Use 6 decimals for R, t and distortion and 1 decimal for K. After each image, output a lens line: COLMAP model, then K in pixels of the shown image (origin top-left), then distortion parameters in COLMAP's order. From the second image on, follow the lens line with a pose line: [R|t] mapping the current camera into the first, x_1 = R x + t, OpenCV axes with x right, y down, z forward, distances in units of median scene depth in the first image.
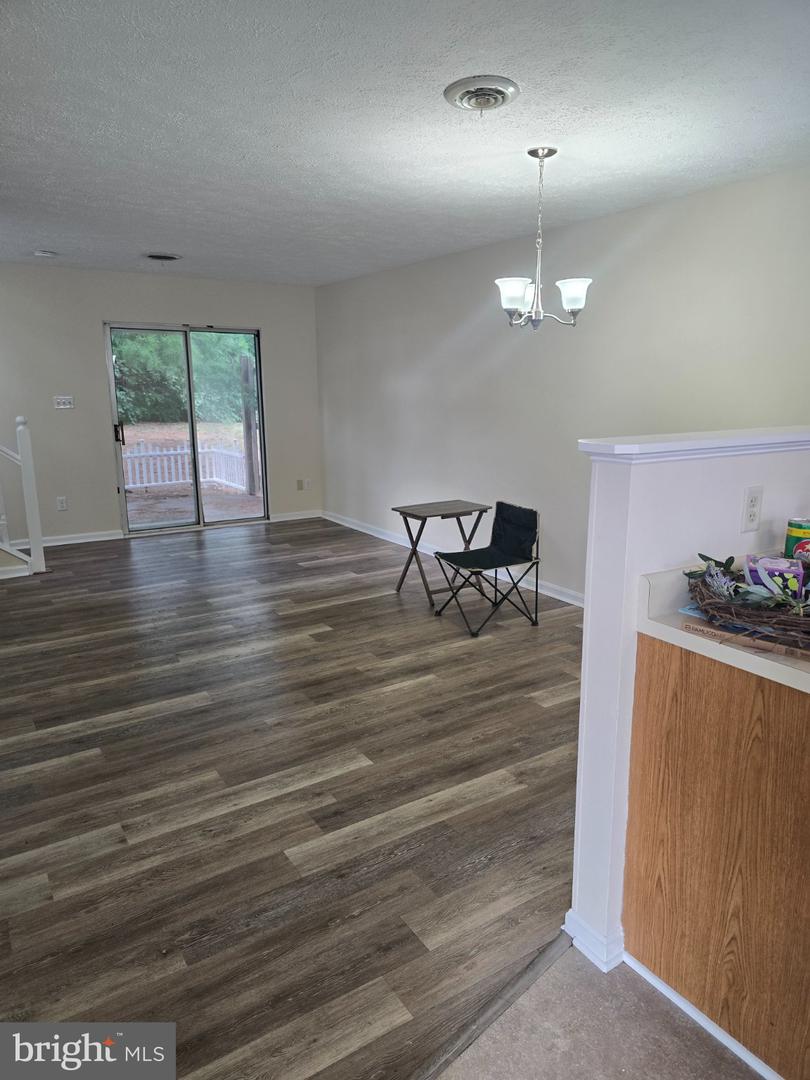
lens RADIAL K [[707.0, 0, 405.0], [0, 707.0, 540.0], [0, 0, 1]] dist [0.006470, 0.002438]
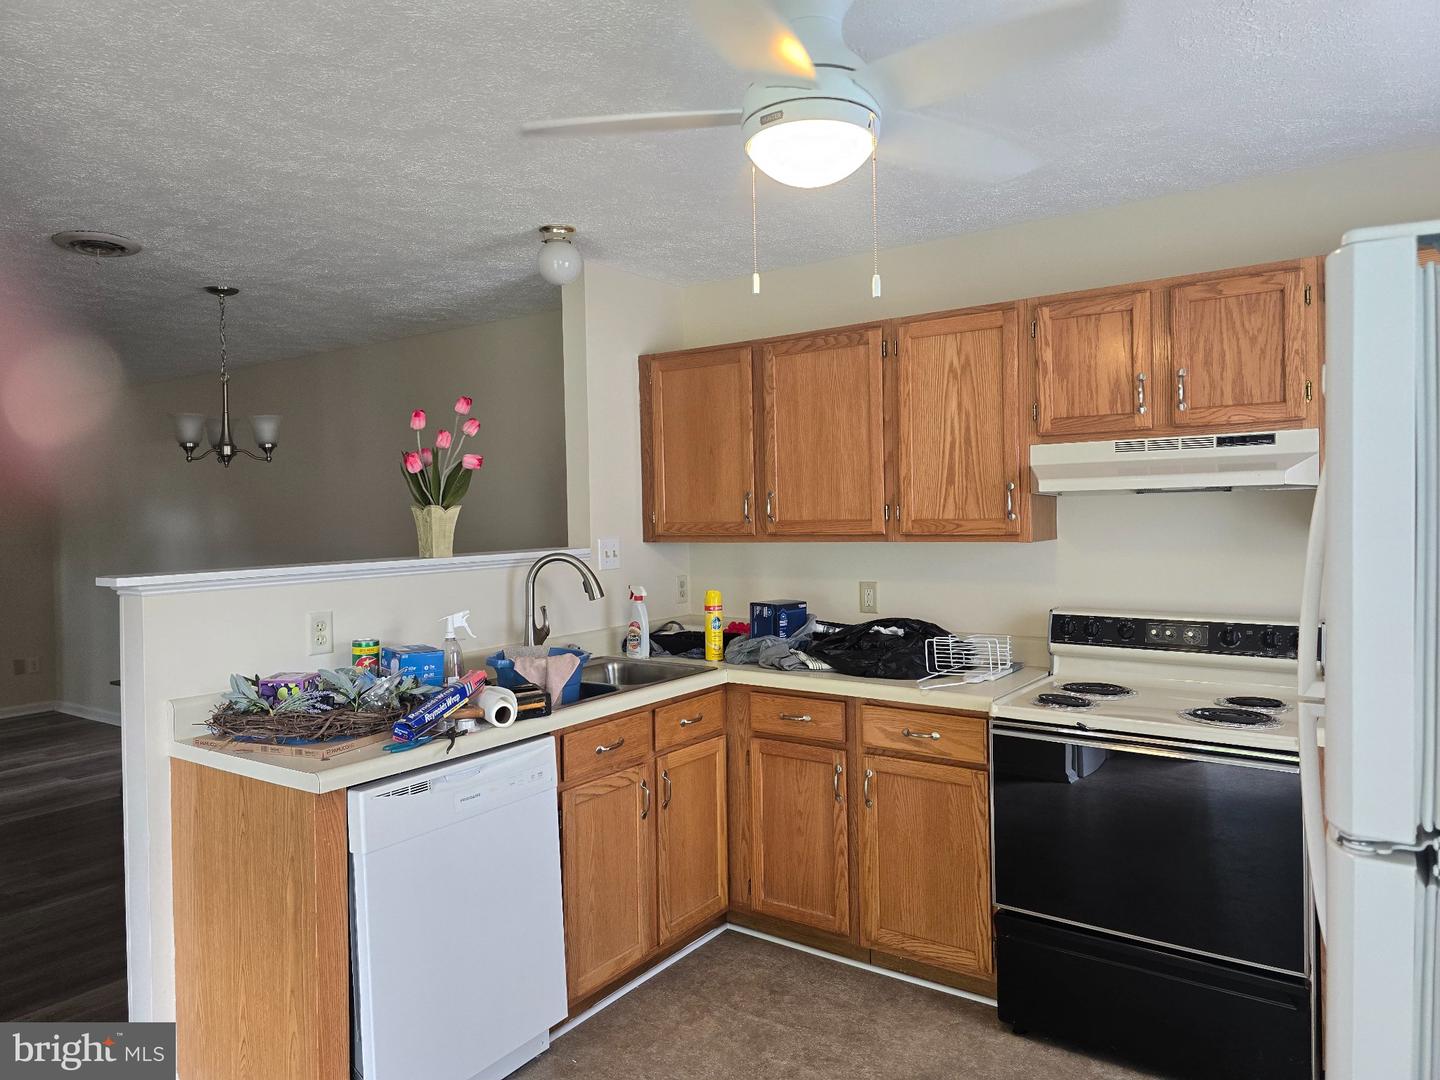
lens RADIAL K [[972.0, 0, 721.8], [0, 972.0, 511.5], [0, 0, 1]] dist [0.000453, -0.001467]
pose [[0.926105, -0.023280, 0.376548, 0.509087], [0.105495, 0.974259, -0.199226, 0.138018], [-0.362217, 0.224228, 0.904721, -0.617676]]
